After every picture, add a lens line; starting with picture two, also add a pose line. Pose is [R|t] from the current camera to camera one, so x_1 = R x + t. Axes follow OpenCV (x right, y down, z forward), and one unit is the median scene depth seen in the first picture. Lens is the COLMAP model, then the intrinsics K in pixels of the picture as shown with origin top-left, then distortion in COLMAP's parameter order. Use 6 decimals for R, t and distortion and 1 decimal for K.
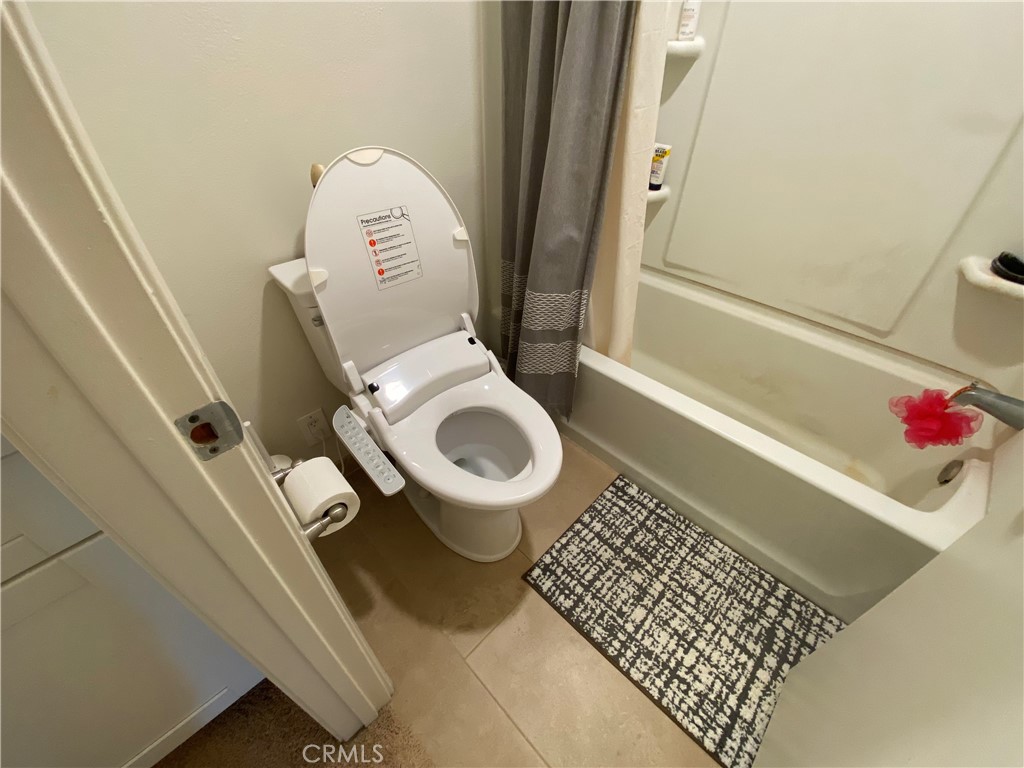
lens RADIAL K [[412.6, 0, 510.4], [0, 412.6, 382.1], [0, 0, 1]] dist [0.021109, -0.021237]
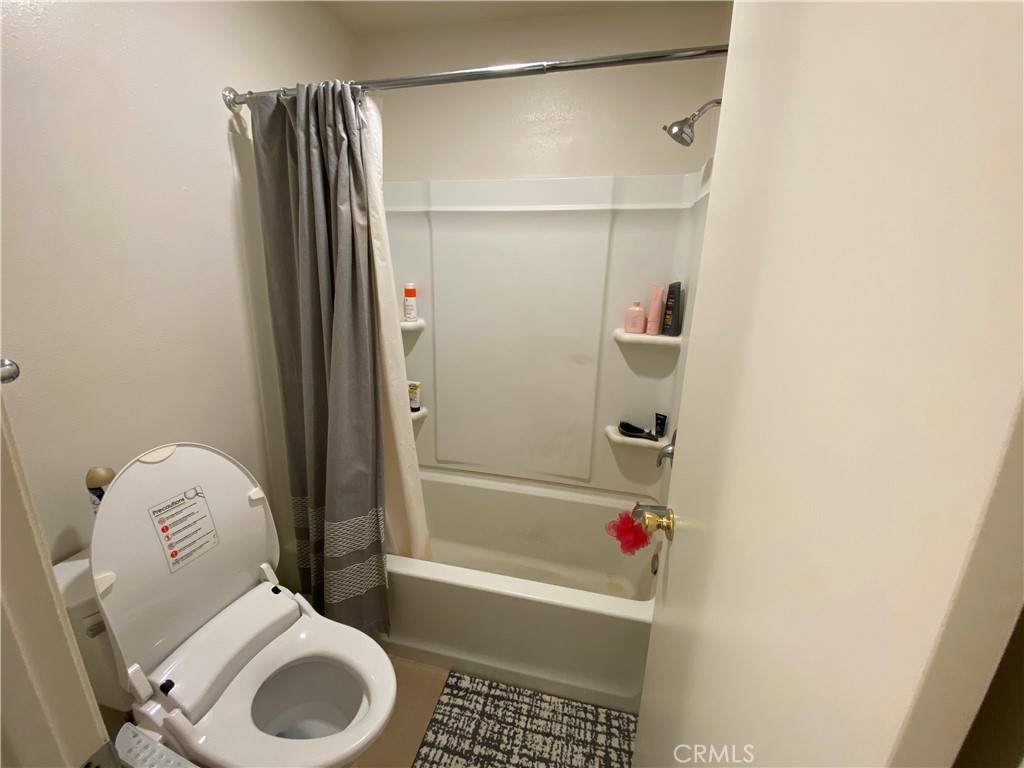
lens RADIAL K [[412.6, 0, 510.4], [0, 412.6, 382.1], [0, 0, 1]] dist [0.021109, -0.021237]
pose [[0.852187, -0.116835, 0.510026, -0.062402], [0.318472, 0.889221, -0.328424, -0.037279], [-0.415155, 0.442307, 0.794991, -0.251670]]
